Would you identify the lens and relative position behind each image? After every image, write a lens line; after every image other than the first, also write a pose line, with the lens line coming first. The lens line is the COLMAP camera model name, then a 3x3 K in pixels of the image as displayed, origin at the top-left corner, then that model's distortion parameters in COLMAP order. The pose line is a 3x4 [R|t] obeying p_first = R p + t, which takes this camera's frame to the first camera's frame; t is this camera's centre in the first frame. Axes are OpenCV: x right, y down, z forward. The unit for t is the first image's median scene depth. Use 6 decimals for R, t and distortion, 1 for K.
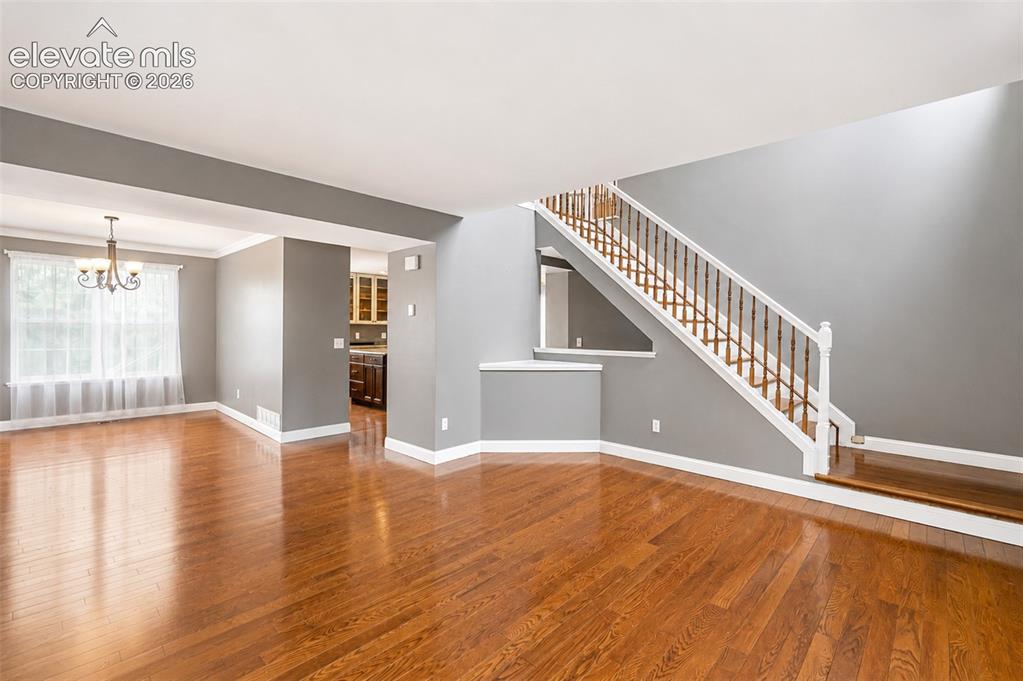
lens RADIAL K [[439.7, 0, 509.1], [0, 439.7, 329.6], [0, 0, 1]] dist [0.001215, 0.000189]
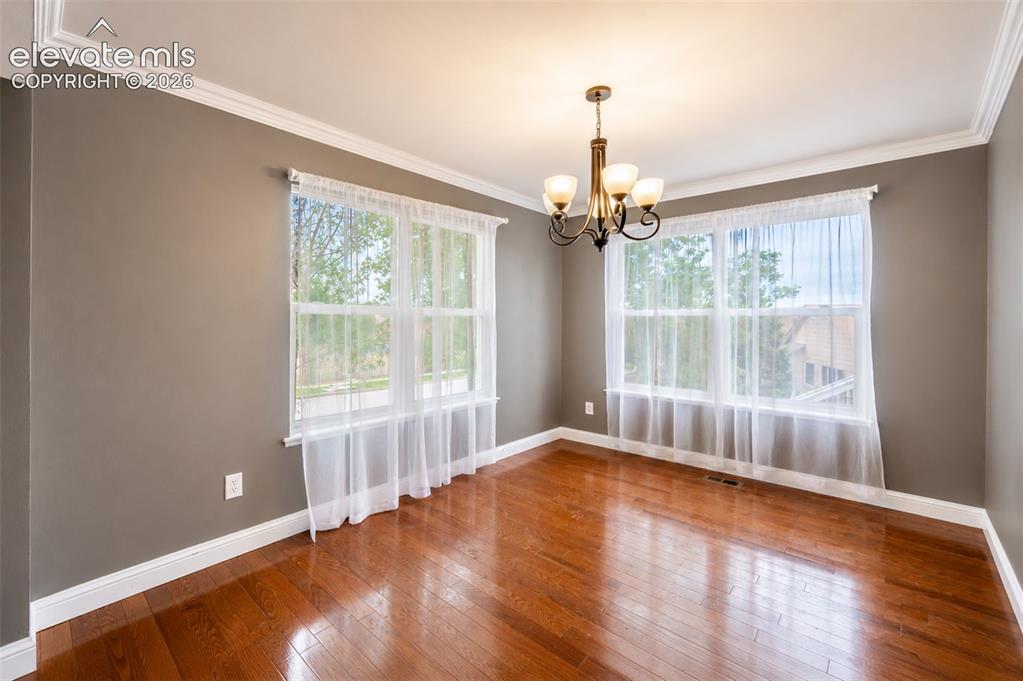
lens RADIAL K [[439.7, 0, 509.1], [0, 439.7, 329.6], [0, 0, 1]] dist [0.001215, 0.000189]
pose [[-0.169398, -0.130446, -0.976877, -0.269087], [-0.068510, 0.990363, -0.120367, 0.106298], [0.983164, 0.046536, -0.176703, 0.809325]]
